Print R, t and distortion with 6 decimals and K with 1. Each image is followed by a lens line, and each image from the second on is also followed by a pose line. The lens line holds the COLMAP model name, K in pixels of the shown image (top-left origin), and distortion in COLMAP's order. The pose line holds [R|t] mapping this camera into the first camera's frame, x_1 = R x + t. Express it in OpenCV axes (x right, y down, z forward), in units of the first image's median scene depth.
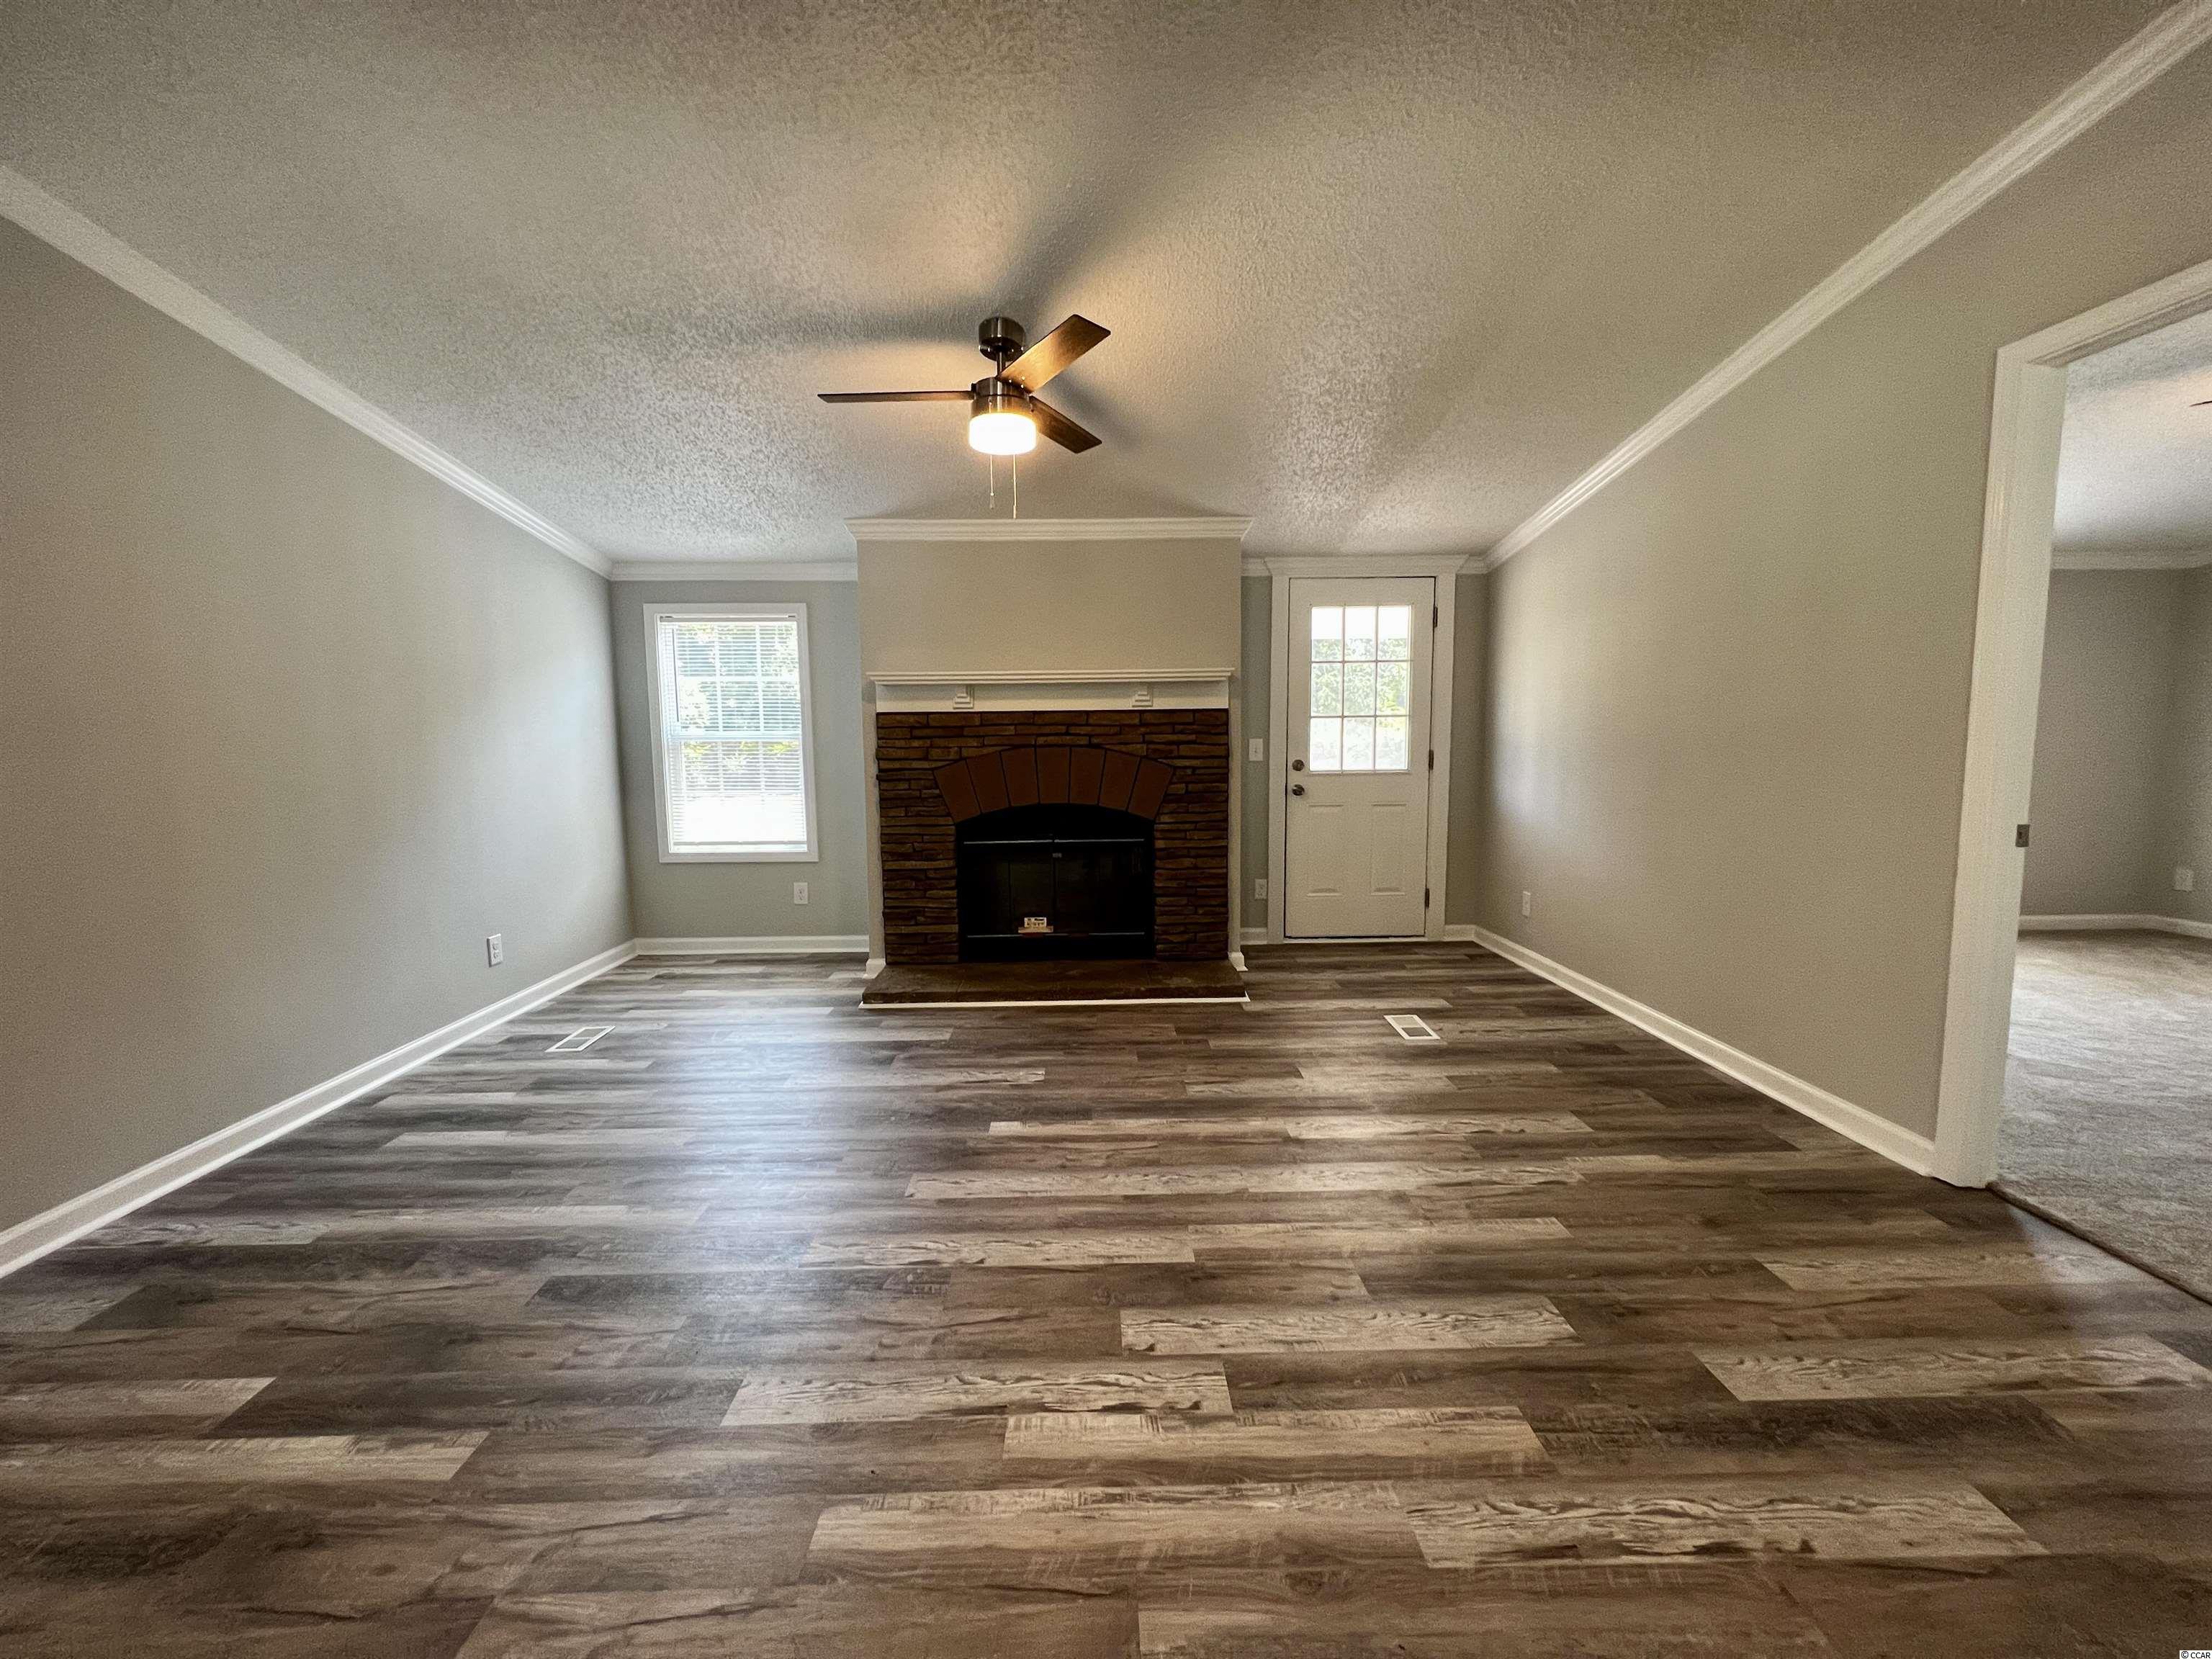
lens RADIAL K [[956.4, 0, 1116.9], [0, 956.4, 835.3], [0, 0, 1]] dist [-0.000303, -0.000047]
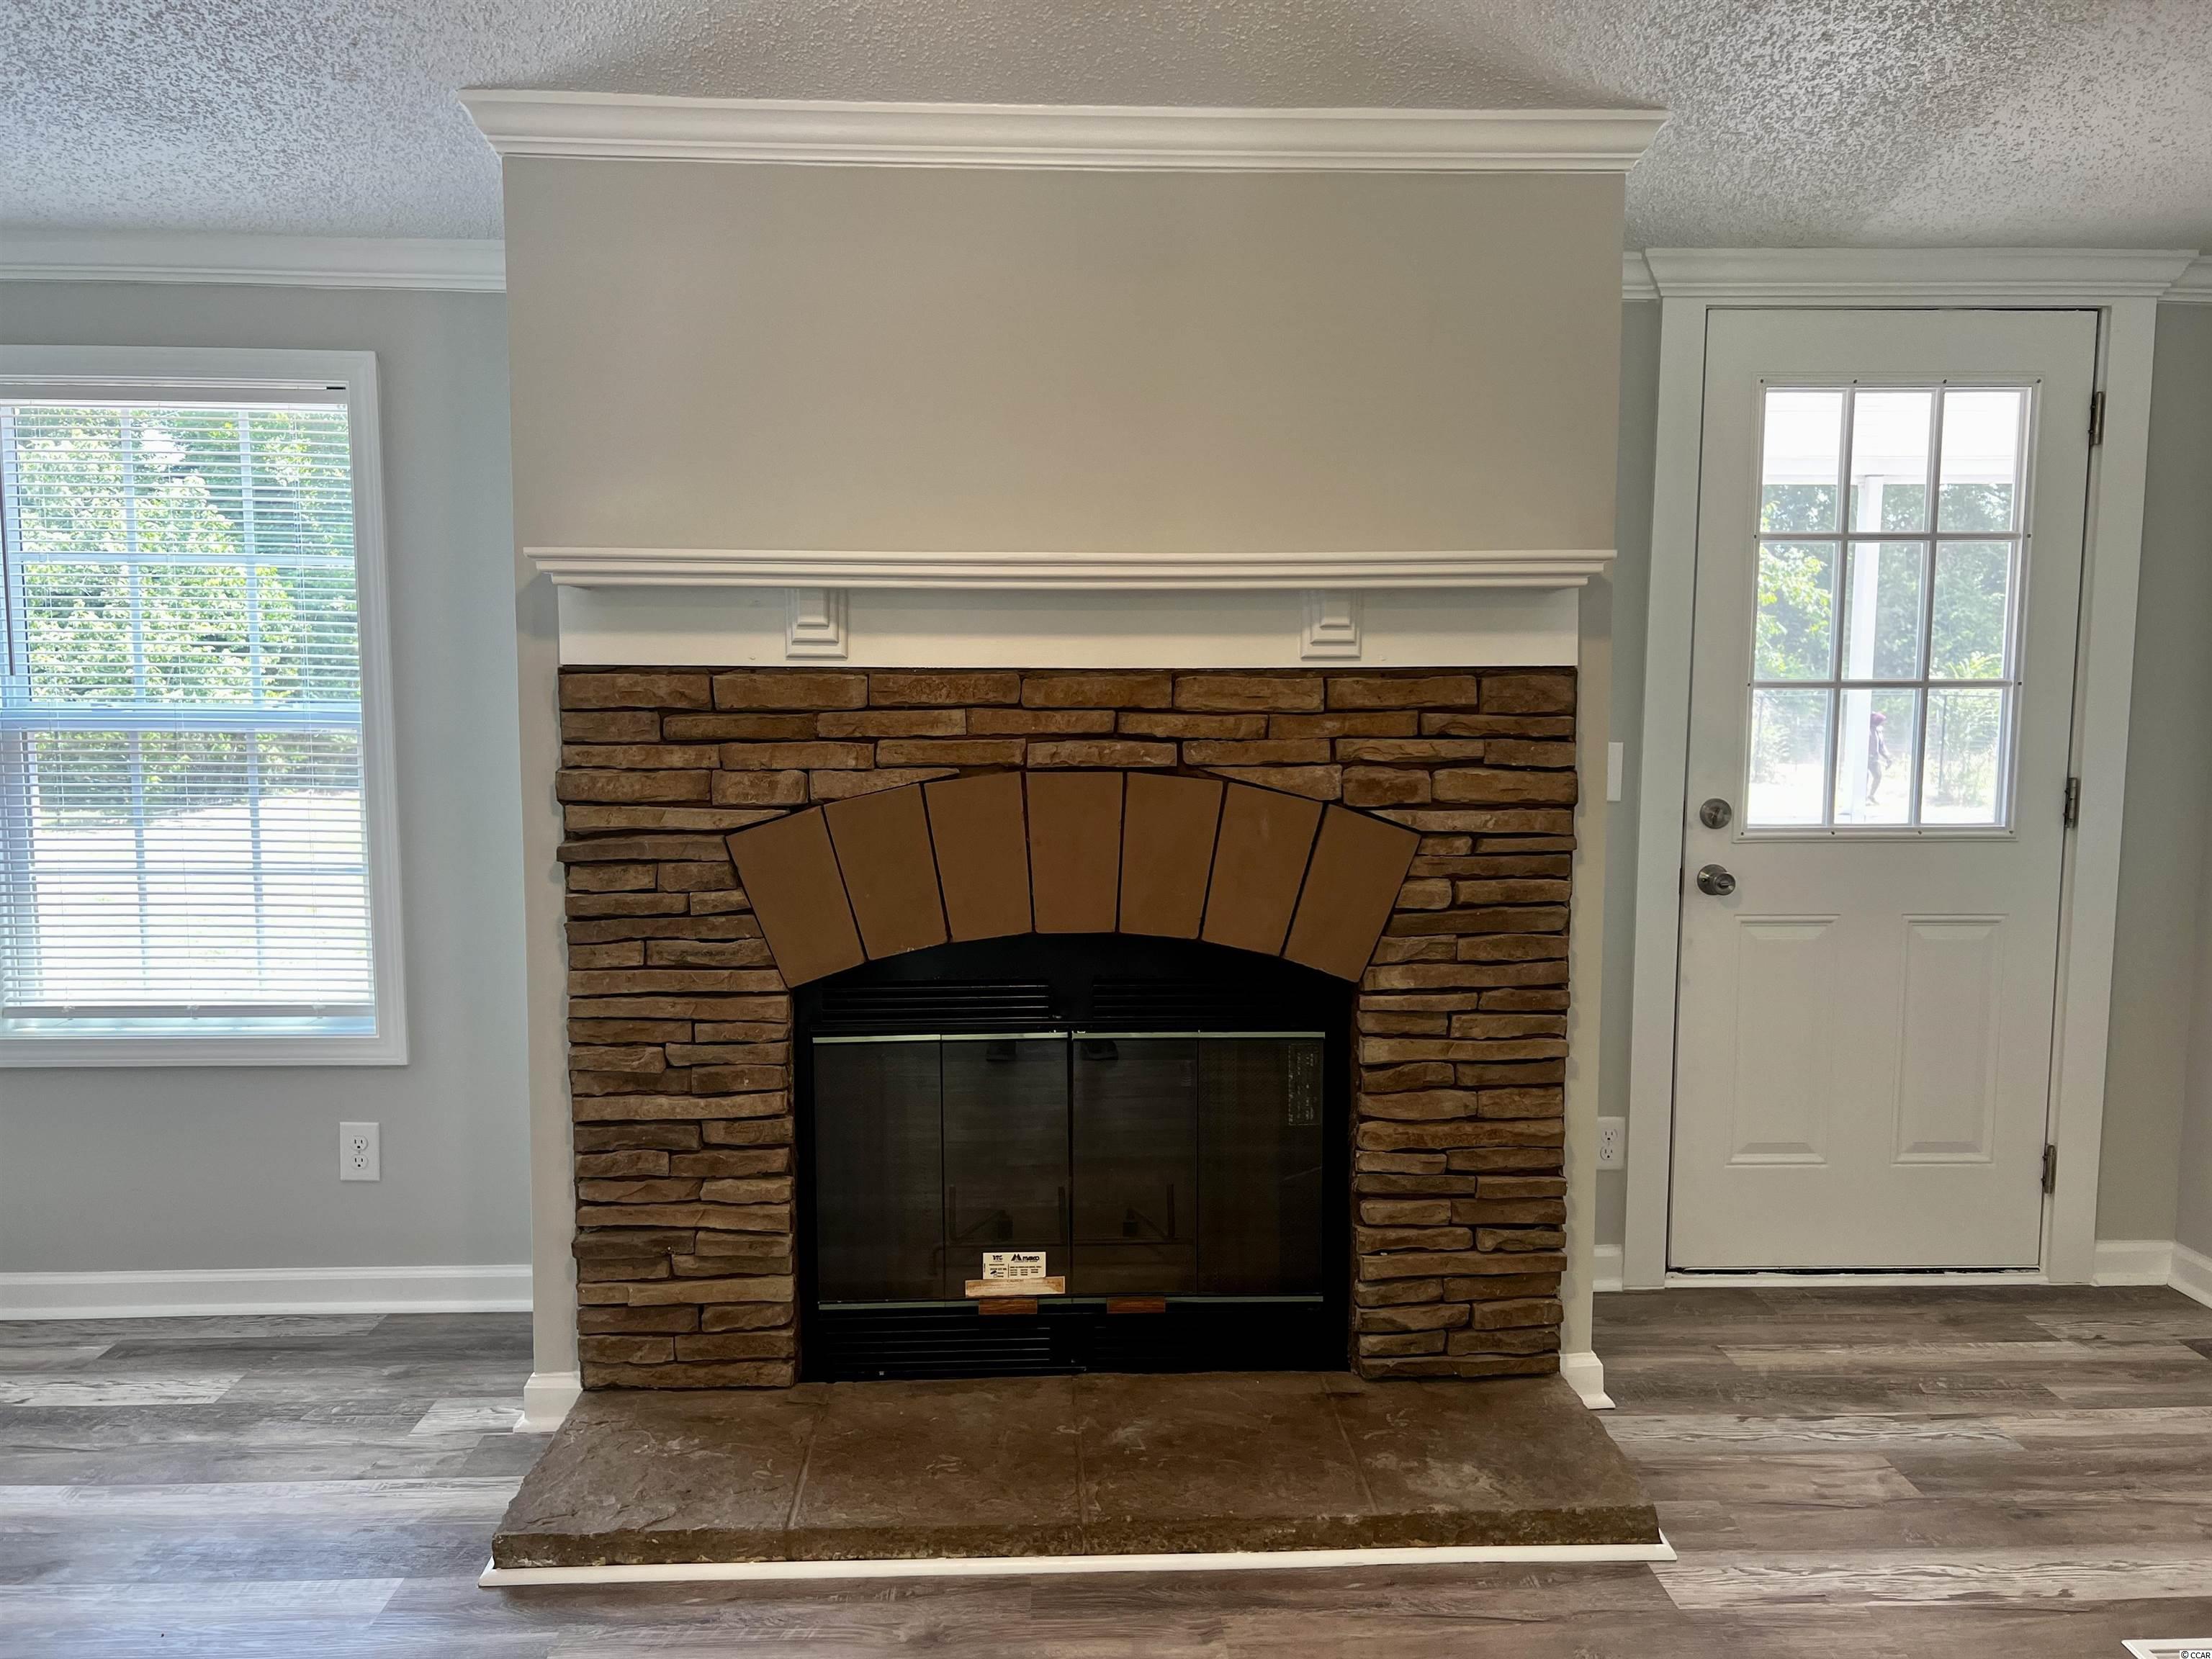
lens RADIAL K [[1638.3, 0, 1106.0], [0, 1638.3, 829.5], [0, 0, 1]] dist [0.094290, -0.132996]
pose [[0.999596, 0.010080, 0.026587, -0.070493], [-0.010055, 0.999949, -0.001055, -0.070368], [-0.026596, 0.000787, 0.999646, 0.399129]]
